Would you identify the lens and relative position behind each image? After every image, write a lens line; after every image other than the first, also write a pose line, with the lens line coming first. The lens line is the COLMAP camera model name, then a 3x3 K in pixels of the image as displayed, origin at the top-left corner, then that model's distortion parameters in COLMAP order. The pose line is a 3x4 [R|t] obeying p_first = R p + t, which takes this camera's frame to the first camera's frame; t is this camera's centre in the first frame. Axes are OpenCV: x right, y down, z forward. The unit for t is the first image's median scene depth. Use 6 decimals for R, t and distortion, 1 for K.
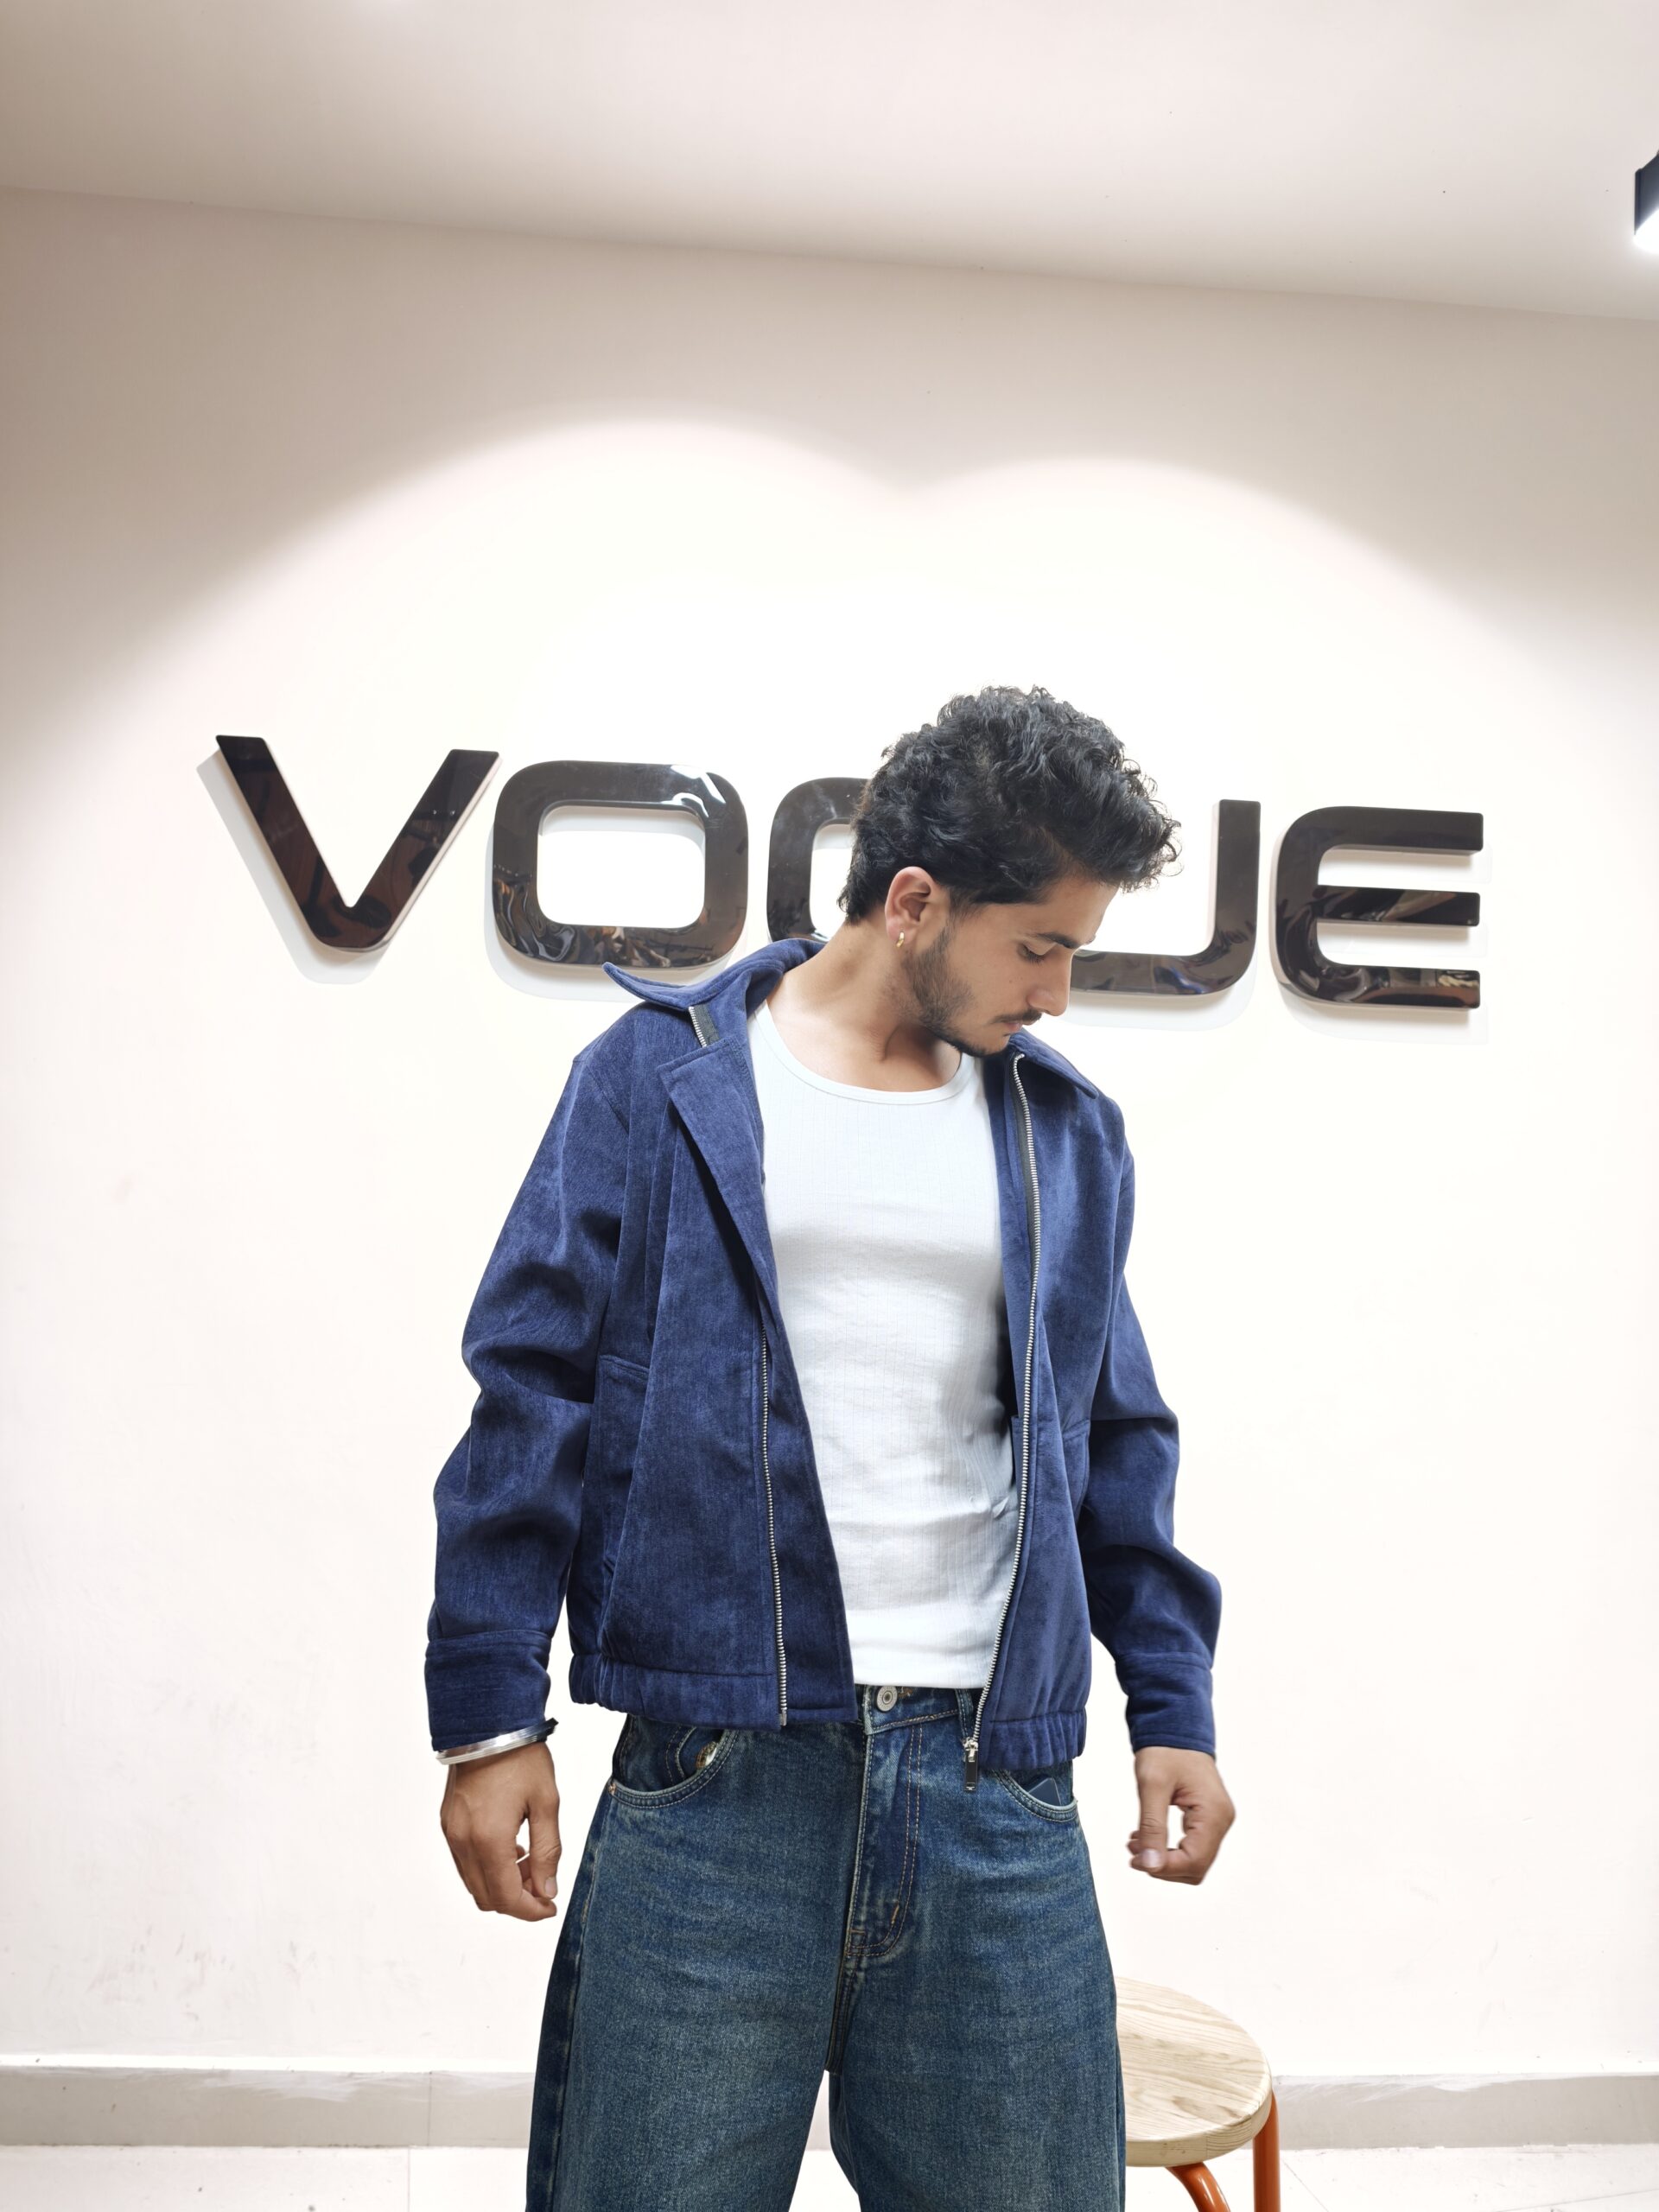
lens RADIAL K [[1551.1, 0, 823.7], [0, 1551.1, 1104.6], [0, 0, 1]] dist [0.003105, -0.019710]
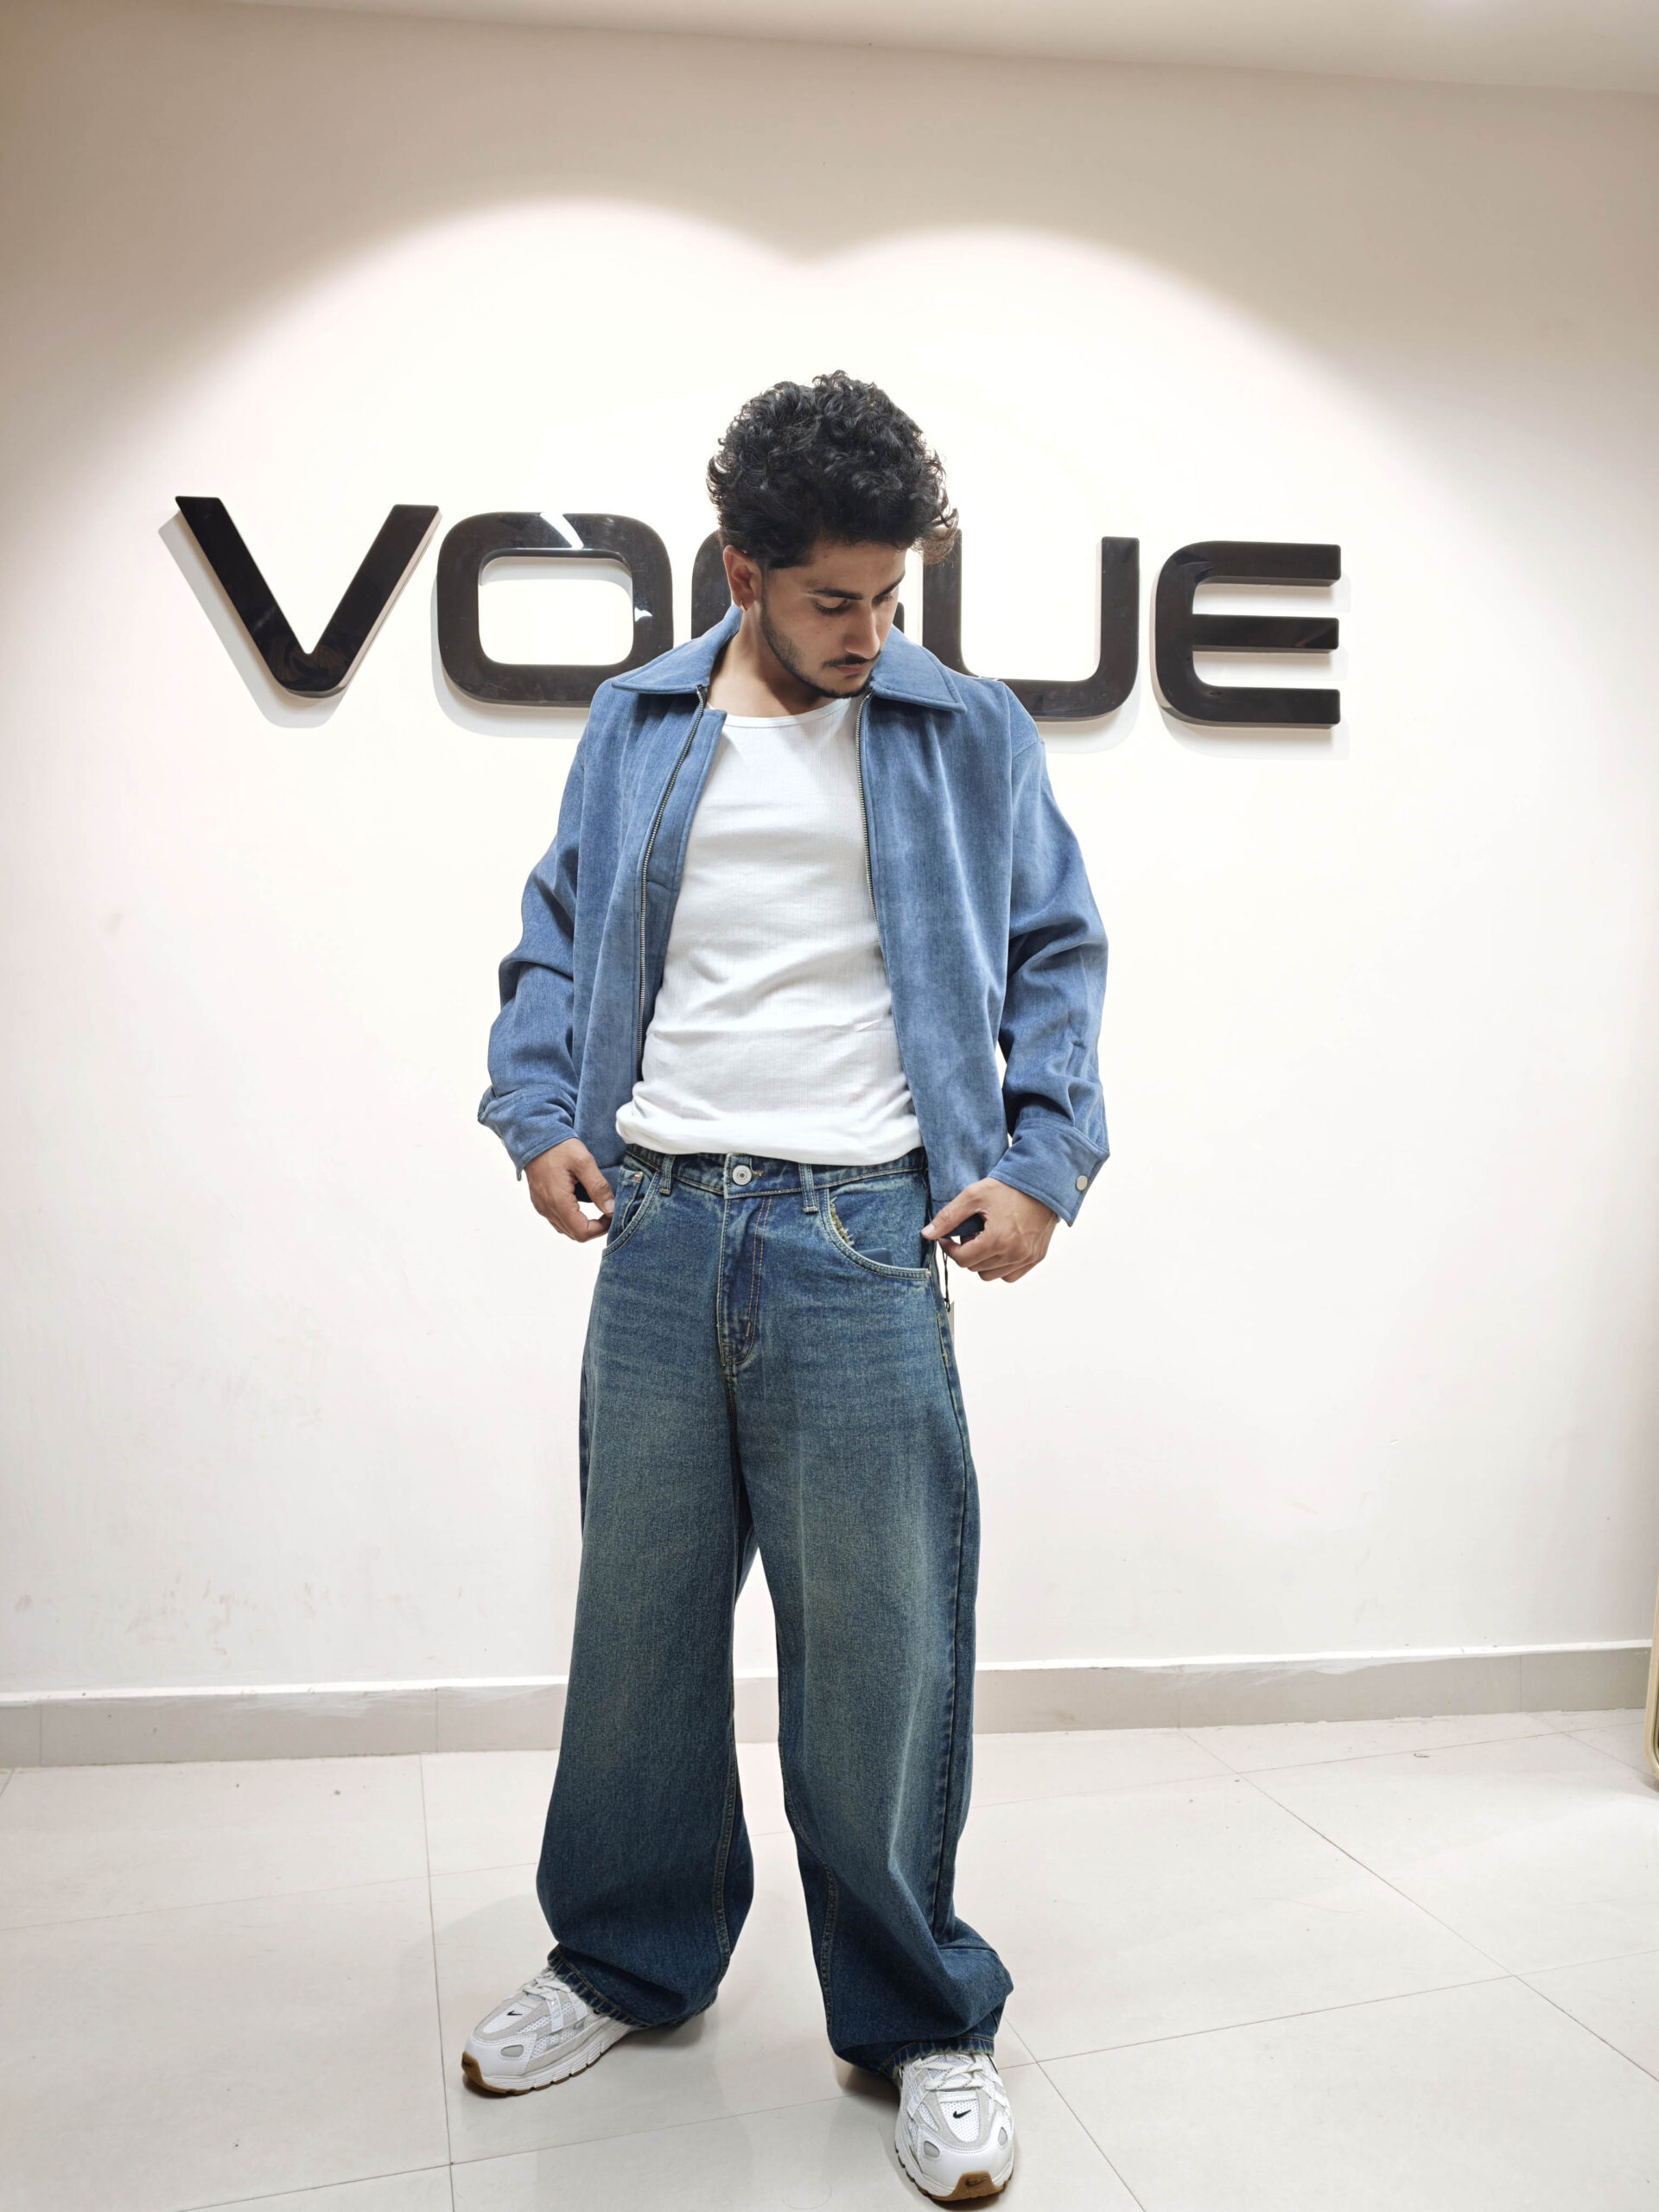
lens RADIAL K [[1551.1, 0, 826.5], [0, 1551.1, 1109.1], [0, 0, 1]] dist [0.003105, -0.019710]
pose [[0.998891, -0.037729, 0.028157, 0.015266], [0.036050, 0.997670, 0.057920, 0.141640], [-0.030276, -0.056840, 0.997924, -0.115540]]
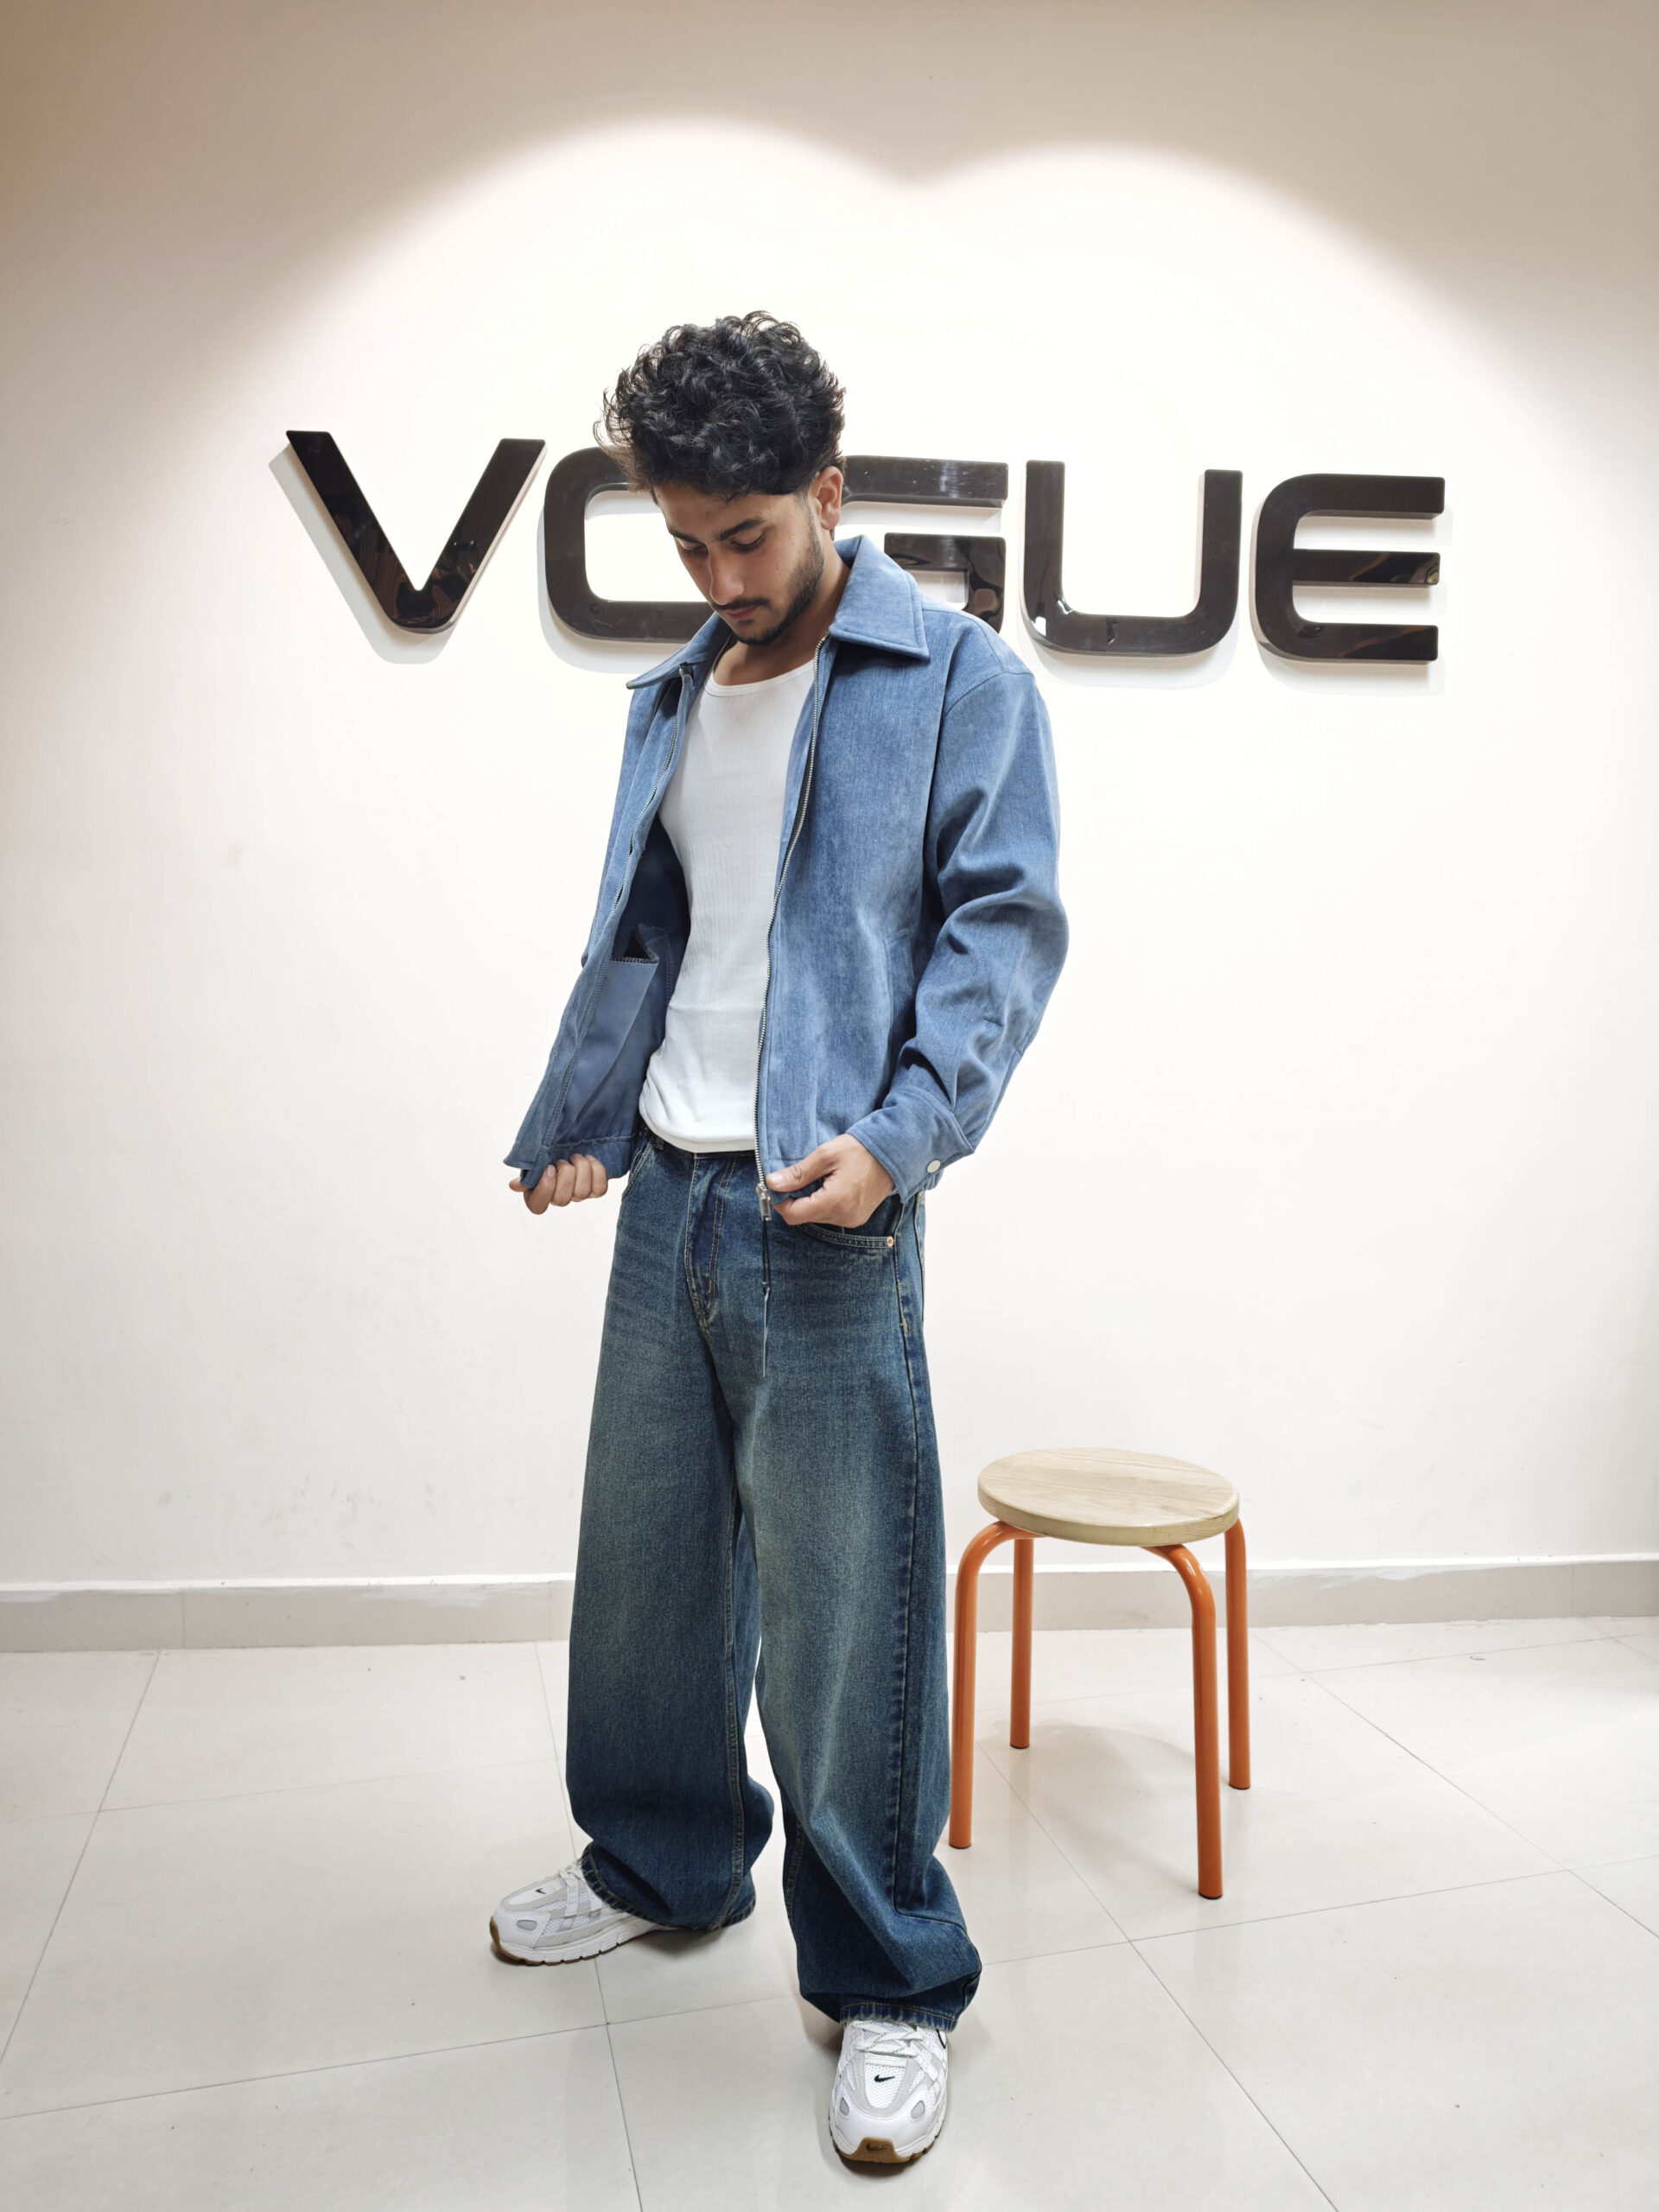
lens RADIAL K [[1551.1, 0, 831.0], [0, 1551.1, 1106.5], [0, 0, 1]] dist [0.003105, -0.019710]
pose [[0.999535, -0.029790, 0.006480, -0.030022], [0.028609, 0.989986, 0.138236, 0.092635], [-0.010534, -0.137986, 0.990378, -0.147999]]
